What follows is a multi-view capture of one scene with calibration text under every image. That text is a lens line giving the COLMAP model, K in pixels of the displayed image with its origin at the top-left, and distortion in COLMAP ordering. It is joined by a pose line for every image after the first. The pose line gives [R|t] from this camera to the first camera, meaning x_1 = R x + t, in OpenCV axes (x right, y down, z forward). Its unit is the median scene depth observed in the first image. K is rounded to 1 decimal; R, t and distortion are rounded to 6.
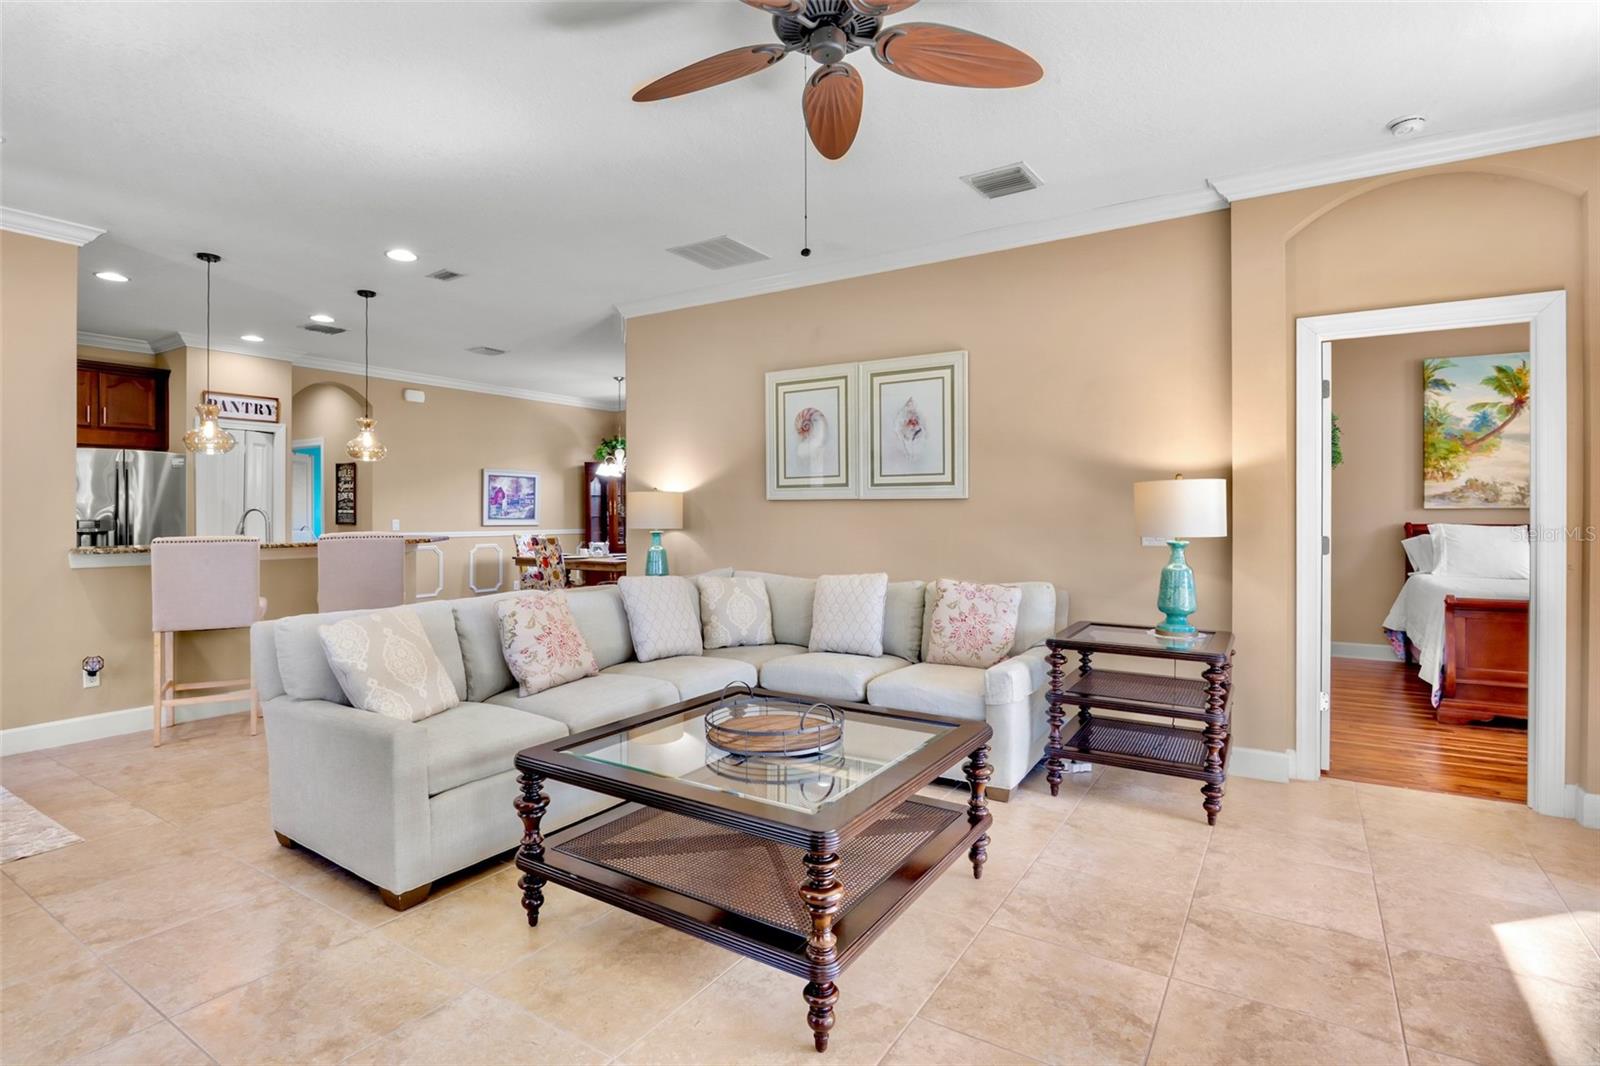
lens RADIAL K [[789.8, 0, 797.7], [0, 789.8, 513.2], [0, 0, 1]] dist [-0.020030, -0.000265]
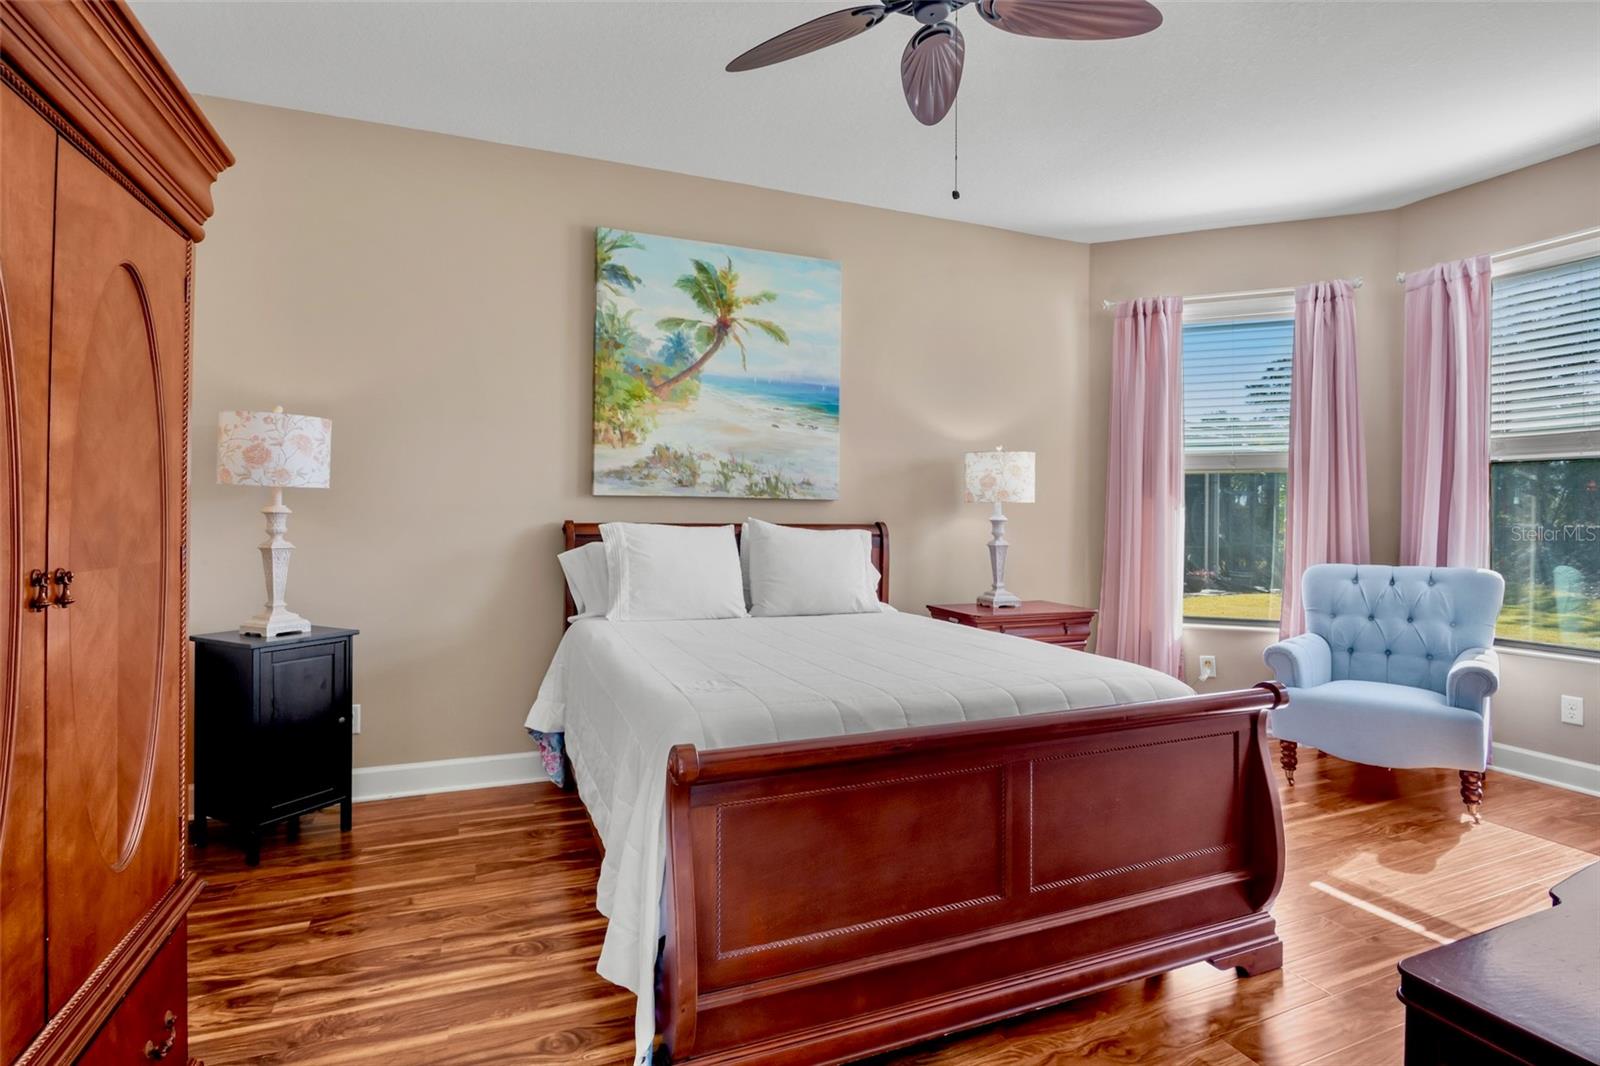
lens RADIAL K [[789.8, 0, 797.7], [0, 789.8, 513.2], [0, 0, 1]] dist [-0.020030, -0.000265]
pose [[0.581133, 0.008962, 0.813760, 0.444118], [-0.008031, 0.999954, -0.005278, 0.008806], [-0.813769, -0.003468, 0.581178, 0.571459]]
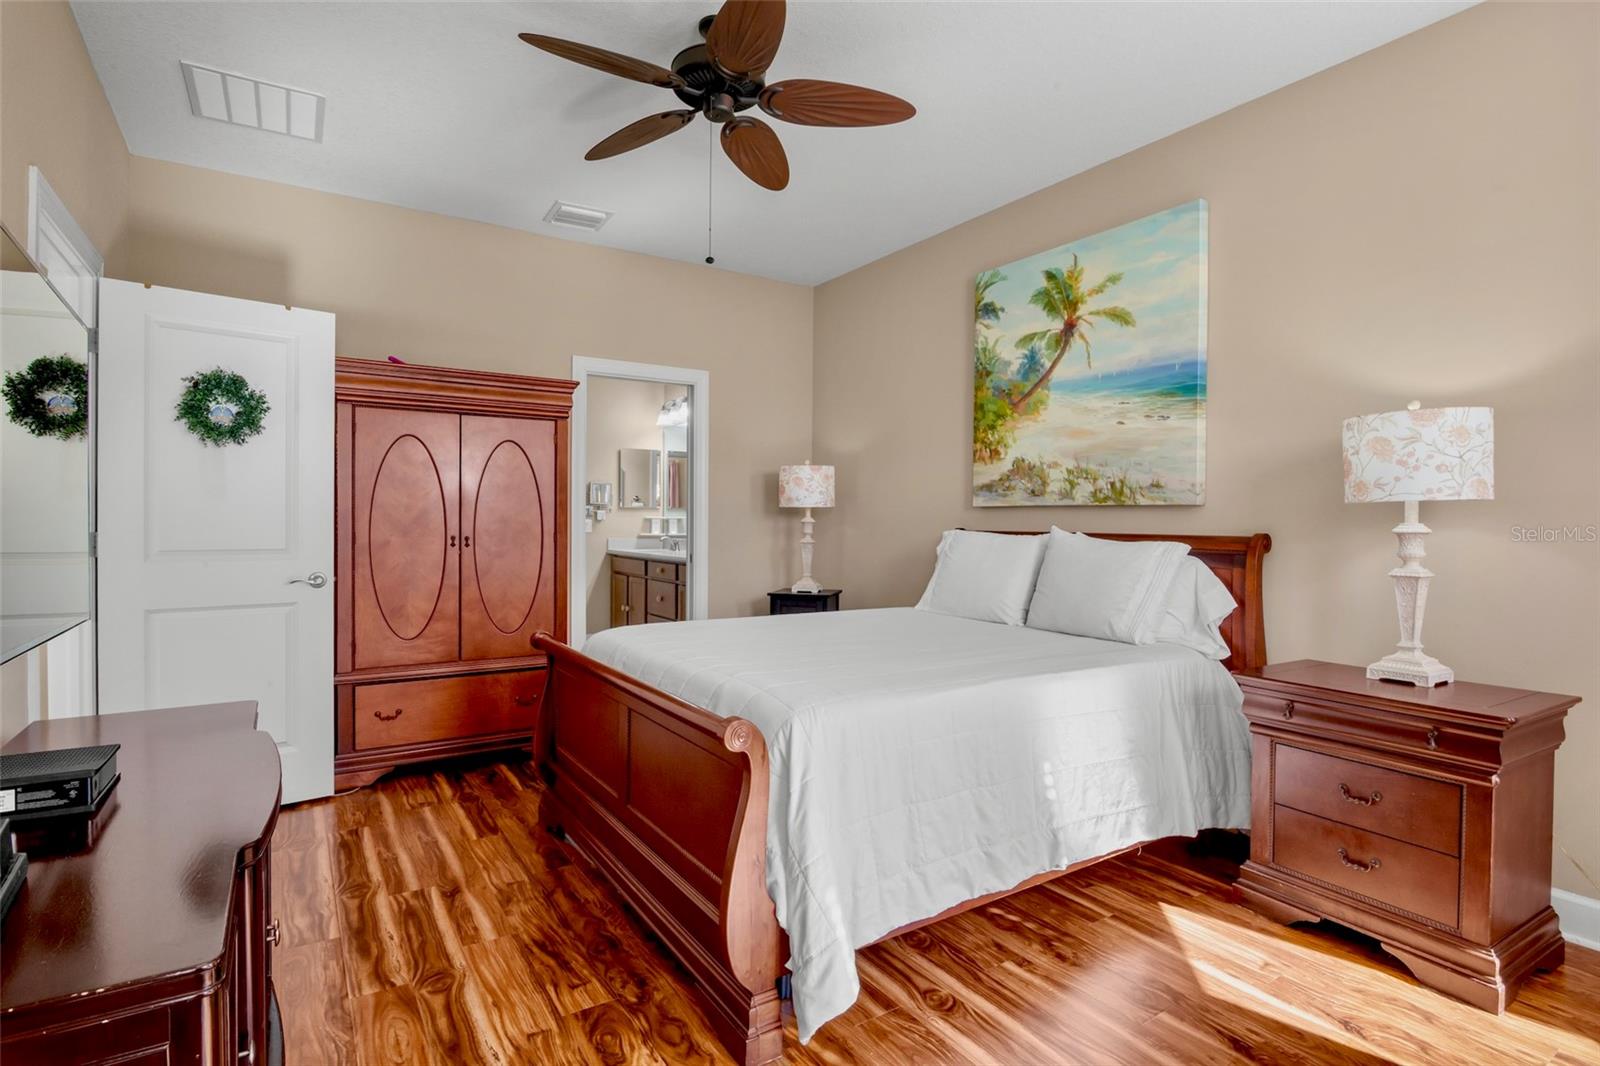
lens RADIAL K [[801.8, 0, 793.4], [0, 801.8, 525.8], [0, 0, 1]] dist [-0.015470, 0.000031]
pose [[0.906872, 0.010978, -0.421264, 0.971011], [-0.009040, 0.999937, 0.006597, 0.006880], [0.421310, -0.002174, 0.906914, 0.346218]]
